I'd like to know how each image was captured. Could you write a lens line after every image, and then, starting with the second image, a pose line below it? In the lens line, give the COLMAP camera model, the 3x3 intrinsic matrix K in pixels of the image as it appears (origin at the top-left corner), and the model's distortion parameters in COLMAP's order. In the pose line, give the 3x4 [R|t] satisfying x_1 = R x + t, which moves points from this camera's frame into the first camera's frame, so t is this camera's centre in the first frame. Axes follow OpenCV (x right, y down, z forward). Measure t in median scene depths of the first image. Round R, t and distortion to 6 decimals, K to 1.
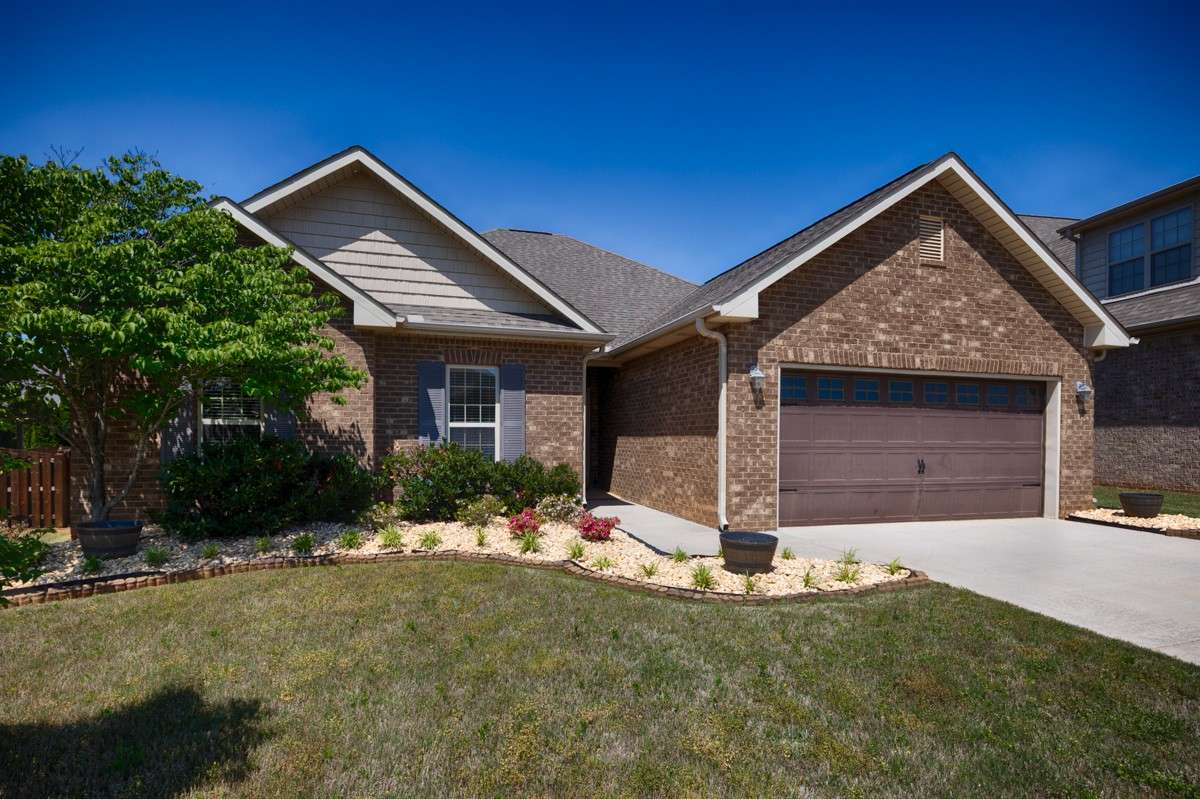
lens RADIAL K [[566.3, 0, 604.7], [0, 566.3, 447.9], [0, 0, 1]] dist [-0.016162, 0.000196]
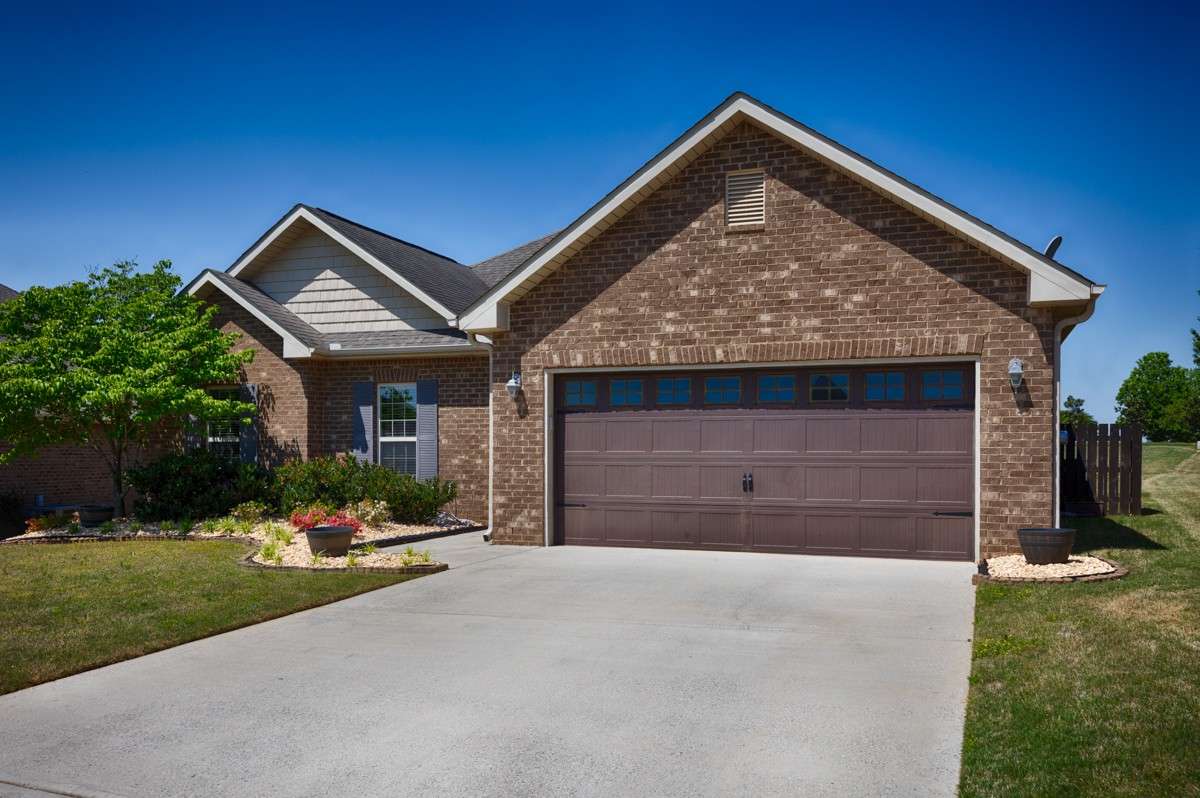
lens RADIAL K [[899.4, 0, 666.4], [0, 899.4, 468.6], [0, 0, 1]] dist [-0.003396, -0.003436]
pose [[0.827560, 0.003122, -0.561369, 1.197469], [-0.006740, 0.999968, -0.004375, 0.019701], [0.561337, 0.007404, 0.827554, -0.117773]]
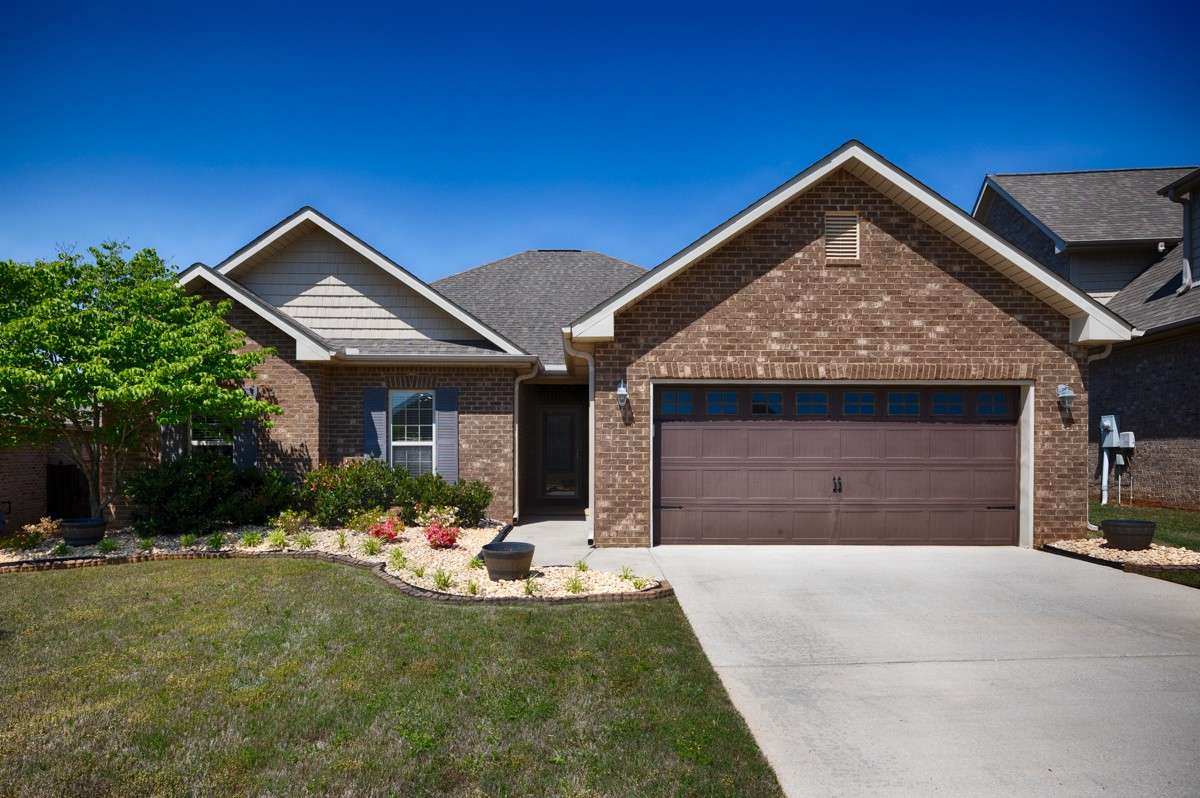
lens RADIAL K [[603.1, 0, 594.1], [0, 603.1, 459.7], [0, 0, 1]] dist [-0.013009, 0.000598]
pose [[0.965099, -0.001652, -0.261881, 0.443434], [-0.000269, 0.999973, -0.007301, -0.000350], [0.261886, 0.007117, 0.965073, -0.045377]]
